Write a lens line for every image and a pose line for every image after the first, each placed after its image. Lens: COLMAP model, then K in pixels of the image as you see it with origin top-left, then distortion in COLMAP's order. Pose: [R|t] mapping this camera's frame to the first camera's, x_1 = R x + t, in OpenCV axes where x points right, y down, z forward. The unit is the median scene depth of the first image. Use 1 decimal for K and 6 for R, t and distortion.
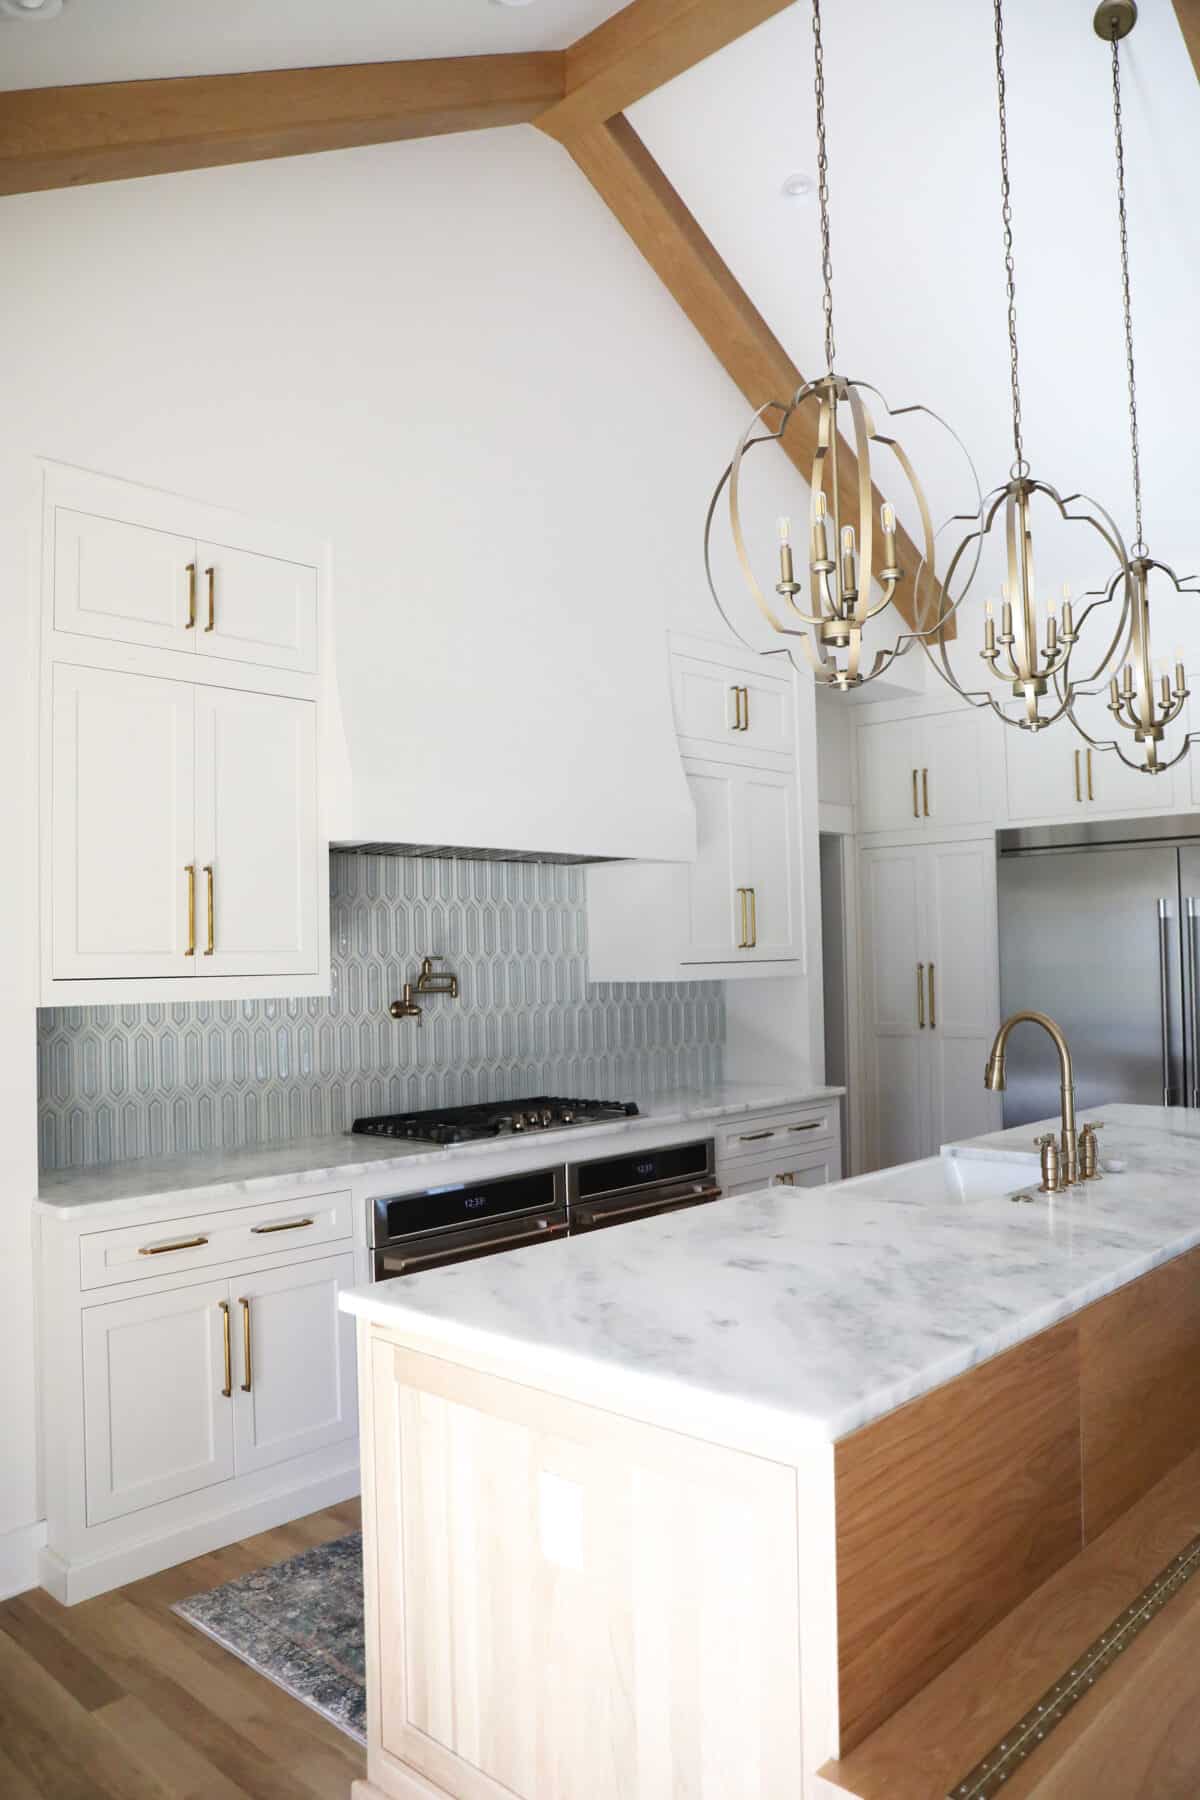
lens RADIAL K [[1259.2, 0, 600.0], [0, 1259.2, 900.0], [0, 0, 1]] dist [-0.002237, -0.000164]
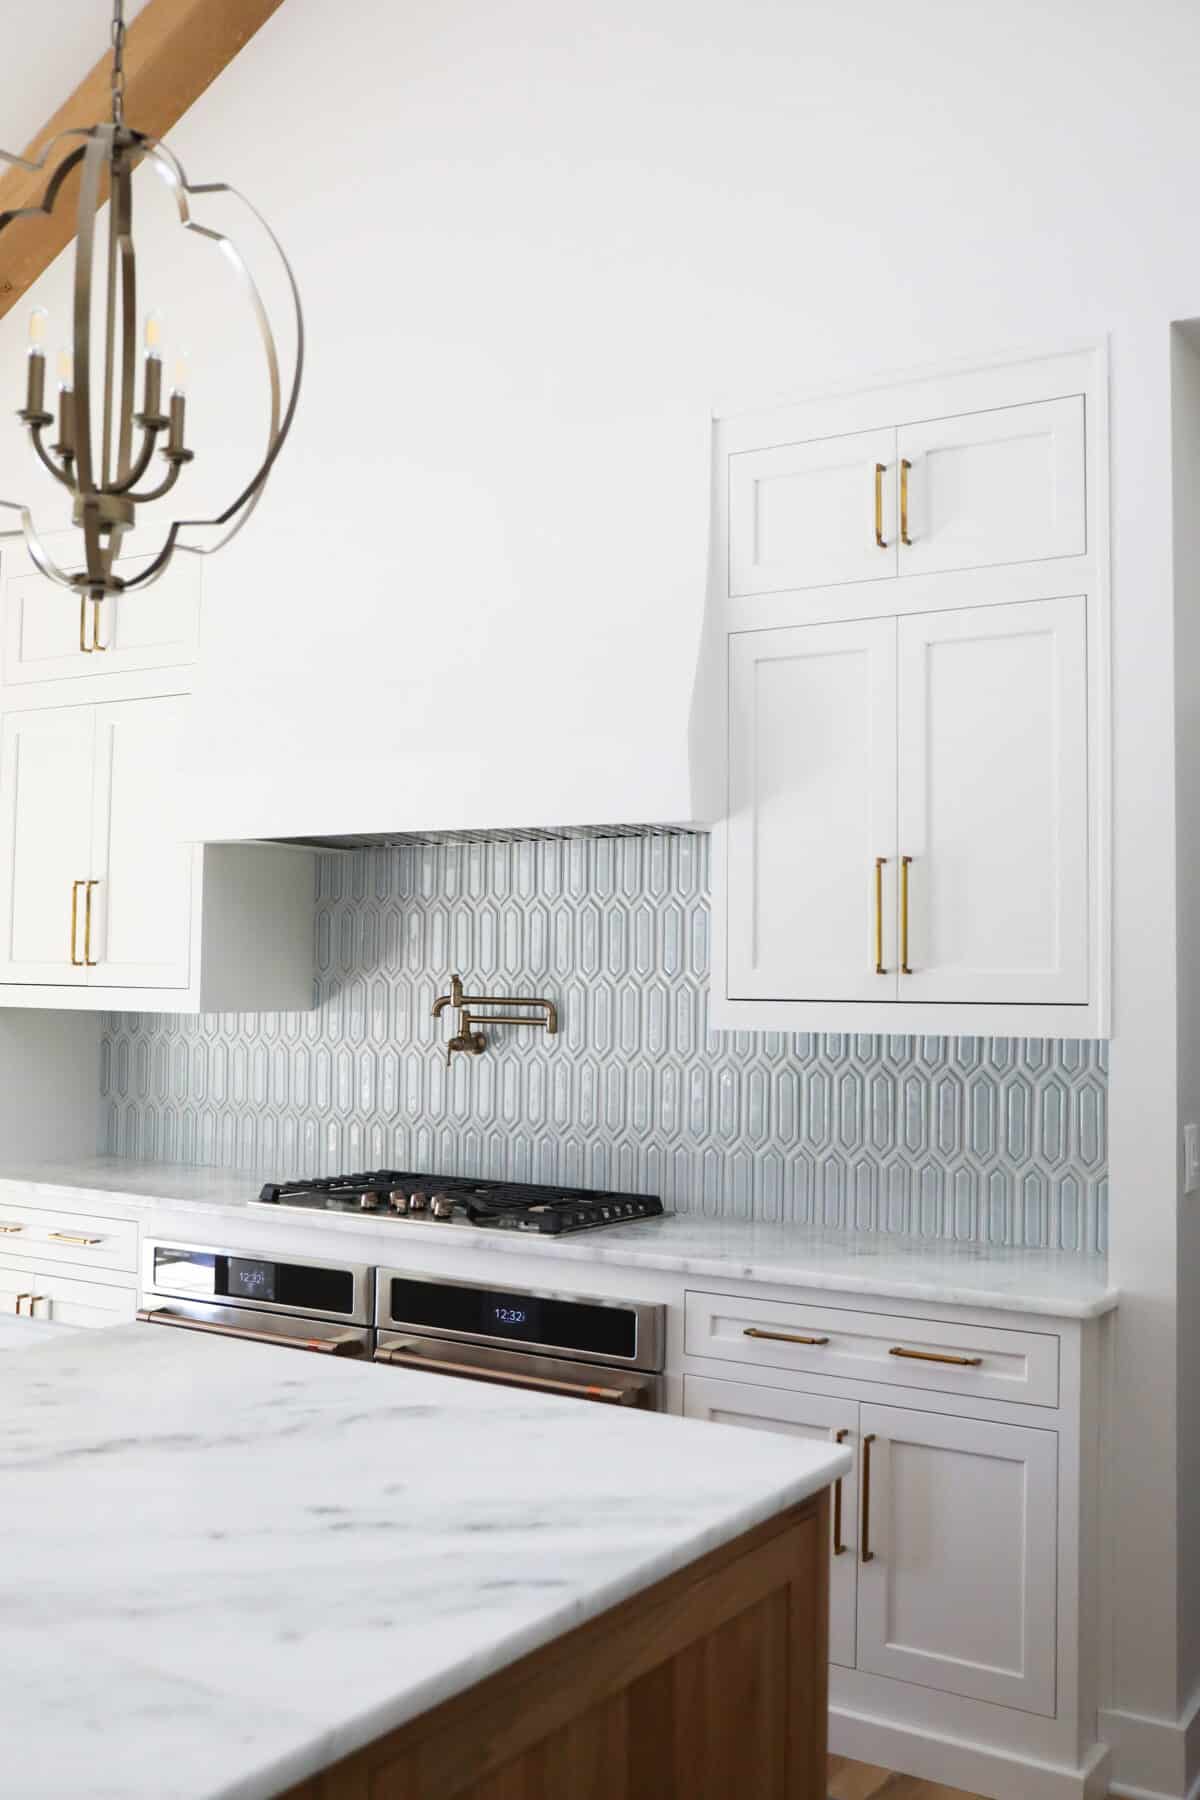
lens RADIAL K [[1729.6, 0, 600.0], [0, 1729.6, 900.0], [0, 0, 1]] dist [0.006336, 0.000647]
pose [[0.194633, -0.024047, -0.980581, 0.865298], [0.026785, 0.999457, -0.019194, 0.020154], [0.980510, -0.022529, 0.195172, 0.837205]]
